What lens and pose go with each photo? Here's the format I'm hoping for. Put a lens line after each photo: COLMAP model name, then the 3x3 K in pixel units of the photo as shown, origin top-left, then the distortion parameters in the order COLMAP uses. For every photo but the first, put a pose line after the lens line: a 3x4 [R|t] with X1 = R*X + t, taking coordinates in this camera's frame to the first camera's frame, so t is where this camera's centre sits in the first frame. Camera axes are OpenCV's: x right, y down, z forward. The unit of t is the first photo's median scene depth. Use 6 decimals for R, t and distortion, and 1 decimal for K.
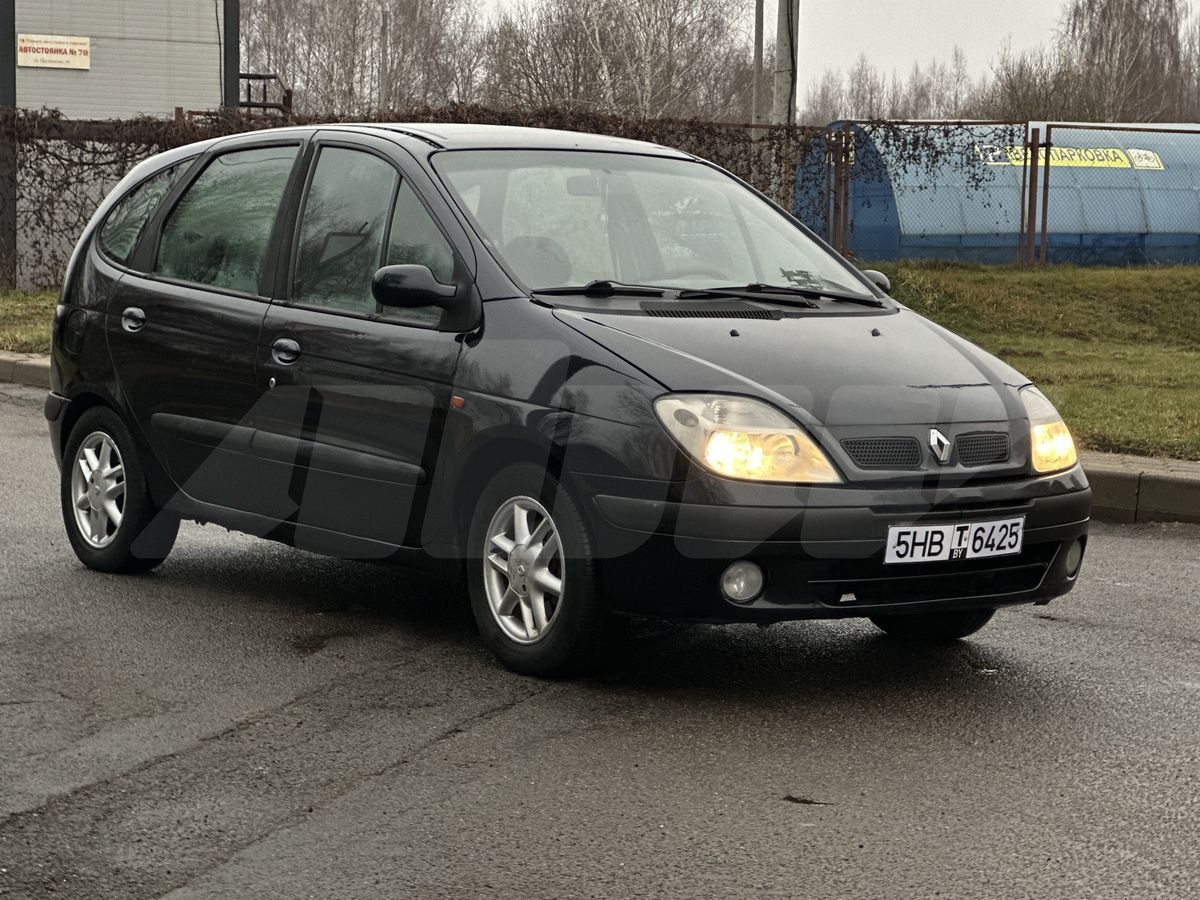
lens RADIAL K [[2624.6, 0, 600.3], [0, 2624.6, 422.0], [0, 0, 1]] dist [-0.359209, 9.673934]
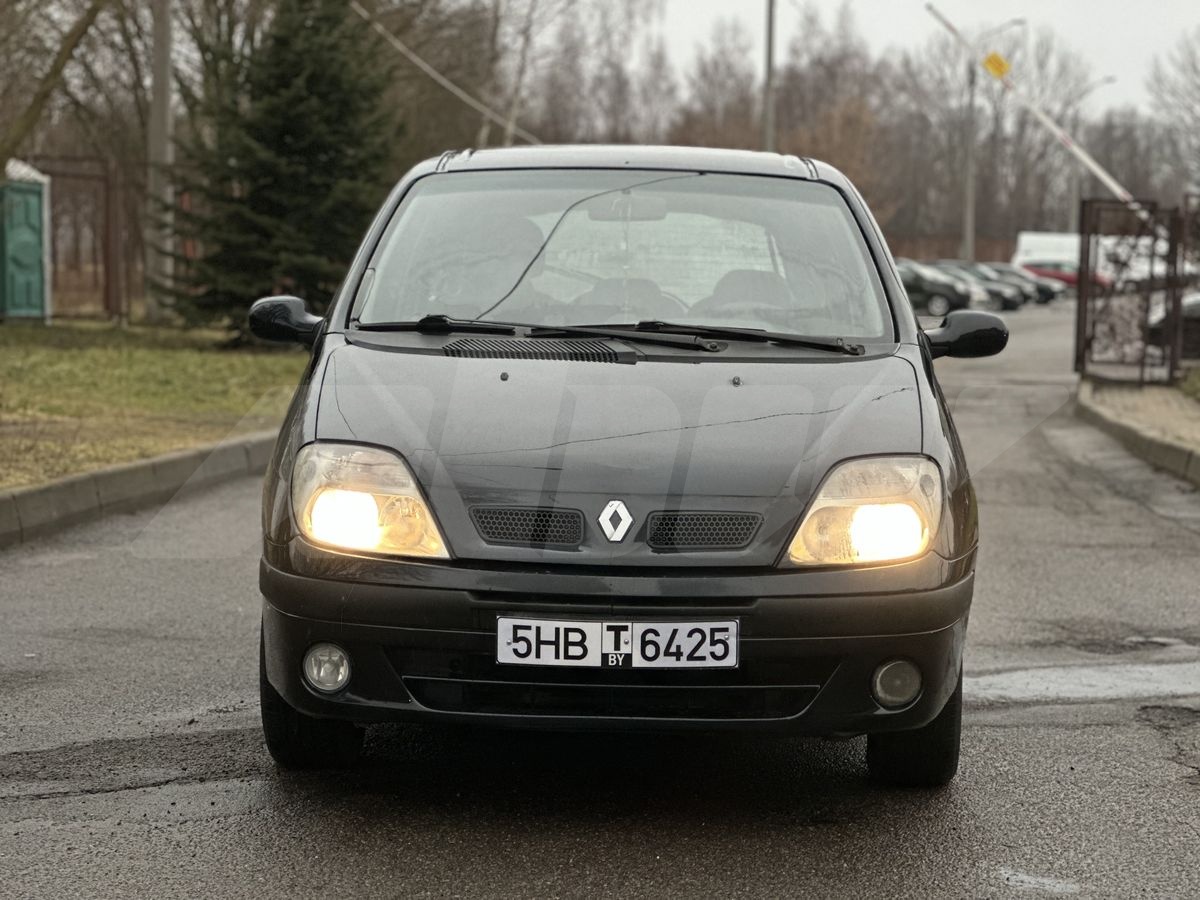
lens RADIAL K [[2624.6, 0, 600.3], [0, 2624.6, 422.0], [0, 0, 1]] dist [-0.359209, 9.673934]
pose [[0.793608, 0.027550, -0.607805, 0.607126], [-0.044188, 0.998946, -0.012416, -0.010971], [0.606822, 0.036712, 0.793989, 0.370126]]
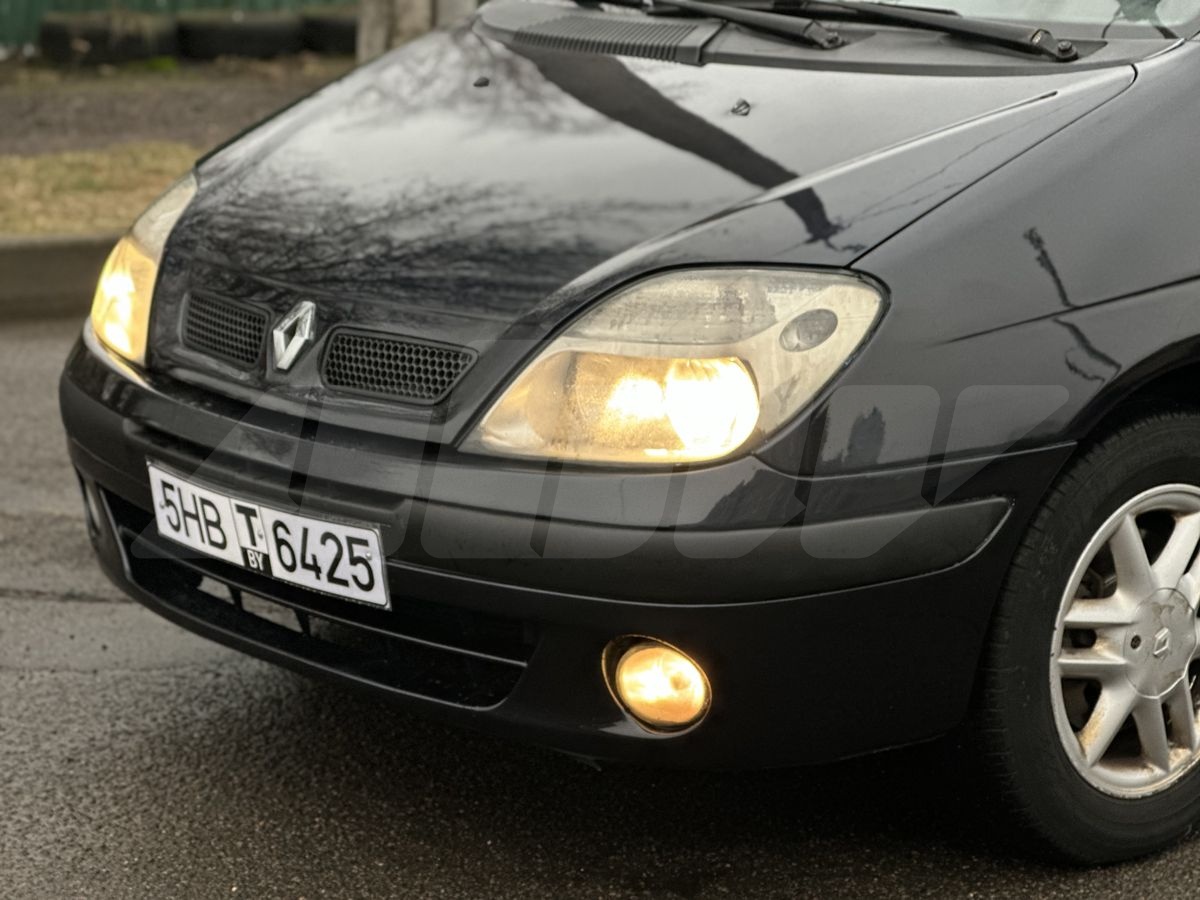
lens RADIAL K [[2624.6, 0, 600.3], [0, 2624.6, 422.0], [0, 0, 1]] dist [-0.359209, 9.673934]
pose [[0.102427, 0.189528, -0.976518, 0.611230], [-0.066523, 0.980789, 0.183379, -0.068005], [0.992514, 0.046178, 0.113067, 1.005396]]
